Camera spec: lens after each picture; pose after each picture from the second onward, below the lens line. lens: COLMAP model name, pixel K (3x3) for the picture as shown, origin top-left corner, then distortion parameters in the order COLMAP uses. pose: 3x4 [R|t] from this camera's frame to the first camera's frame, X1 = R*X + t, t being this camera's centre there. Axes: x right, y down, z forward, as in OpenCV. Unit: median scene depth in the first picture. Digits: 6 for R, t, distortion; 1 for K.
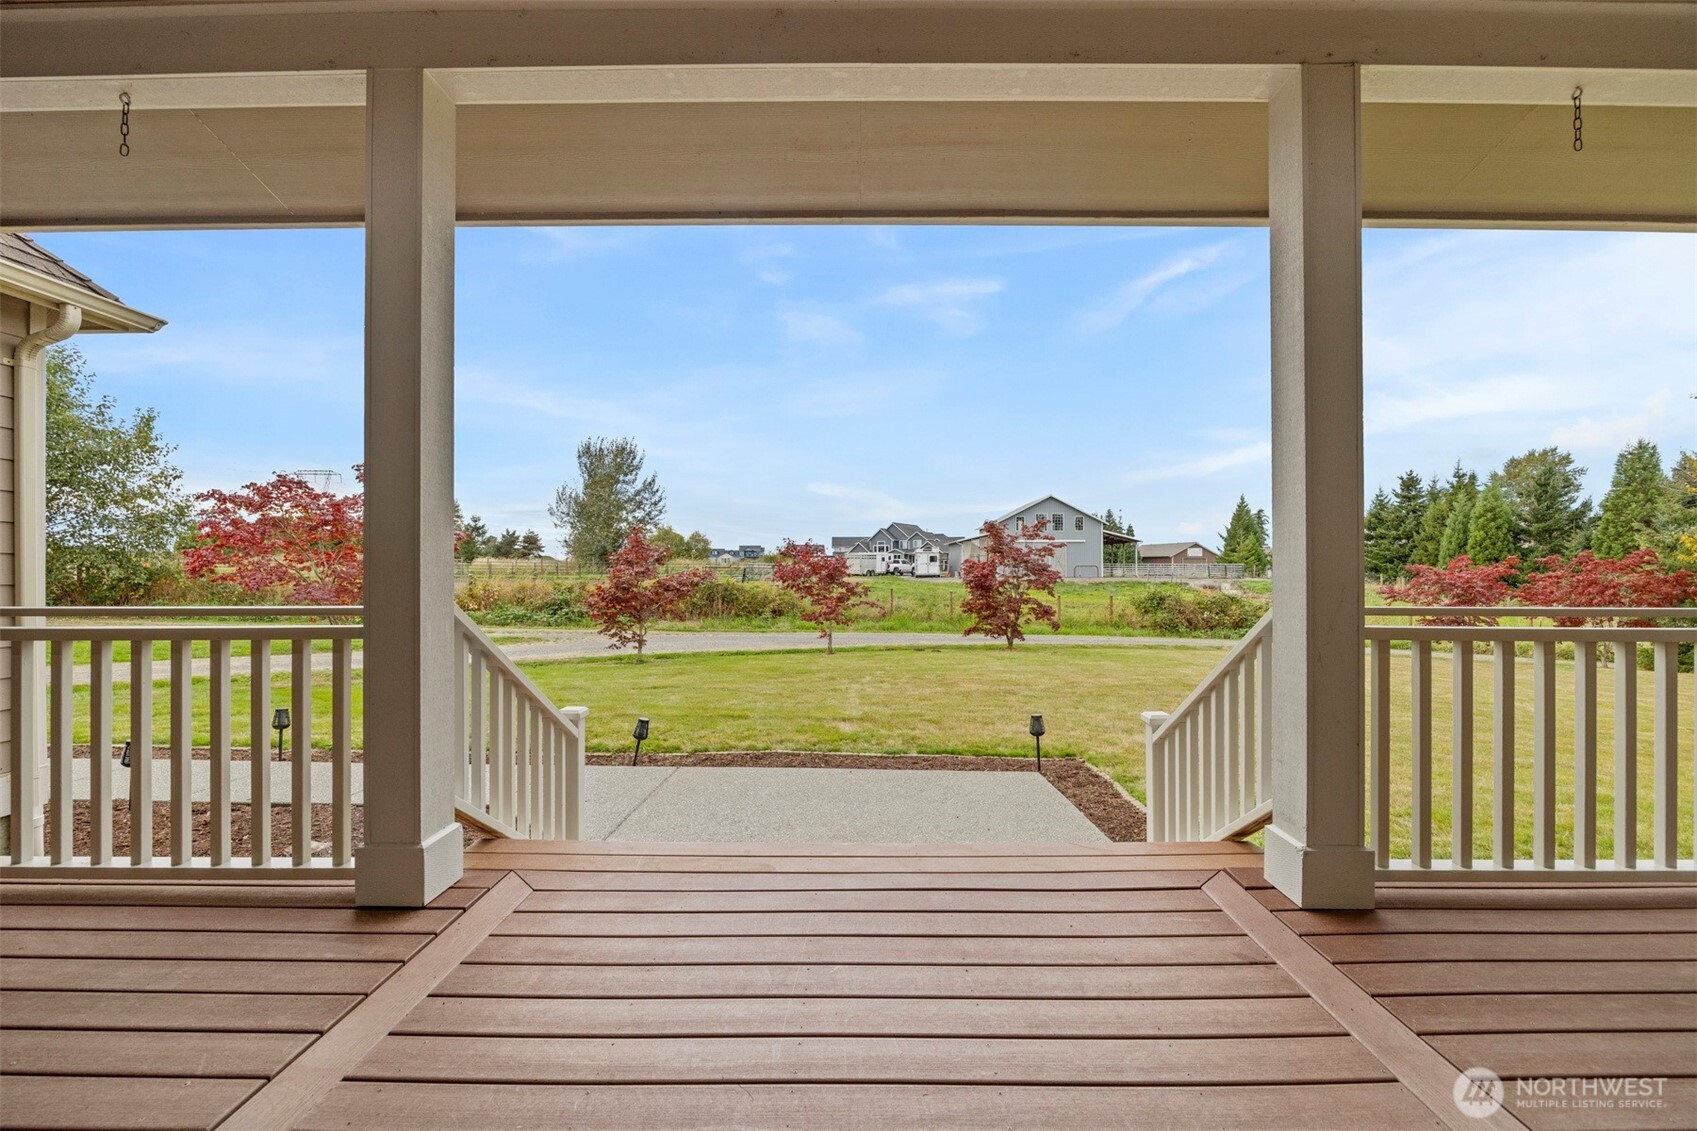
lens RADIAL K [[719.4, 0, 848.5], [0, 719.4, 565.5], [0, 0, 1]] dist [-0.000222, -0.000005]
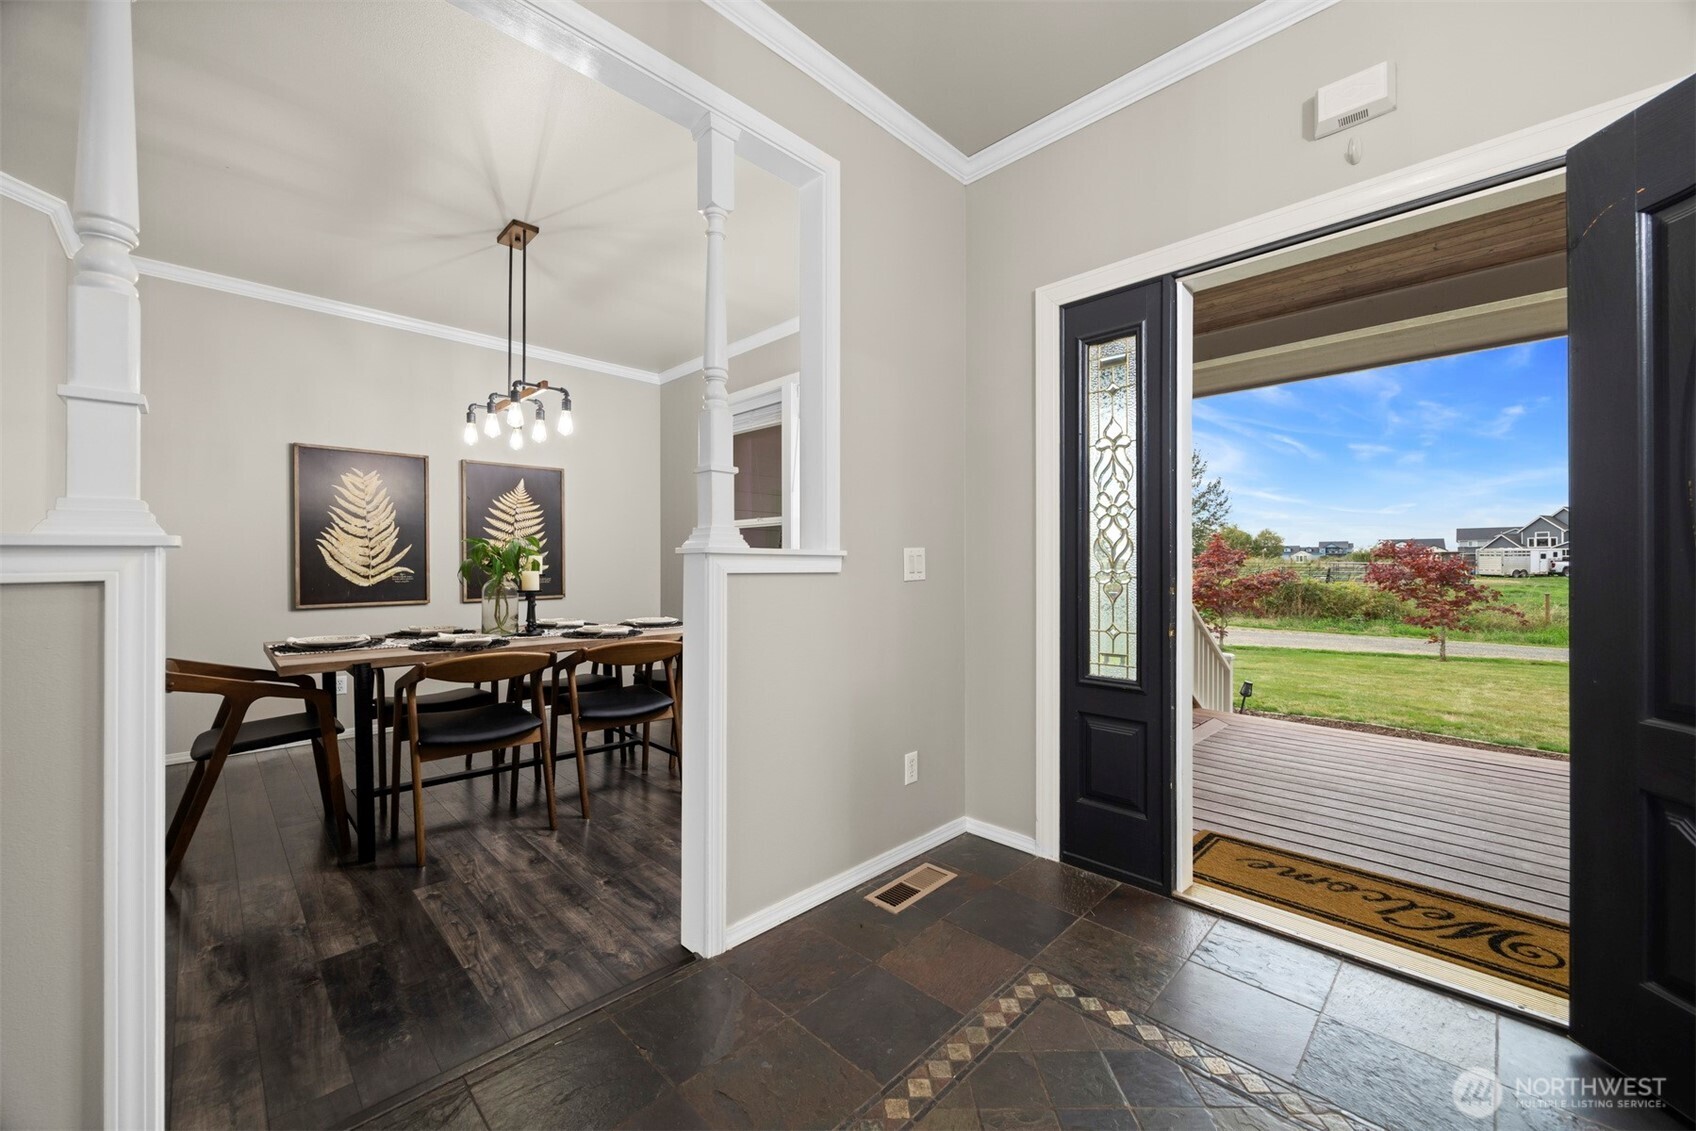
lens RADIAL K [[654.0, 0, 848.0], [0, 654.0, 565.5], [0, 0, 1]] dist [-0.002245, -0.000274]
pose [[0.714693, 0.000574, -0.699438, 0.011393], [0.001491, 0.999996, 0.002344, -0.003839], [0.699437, -0.002718, 0.714689, -0.113921]]
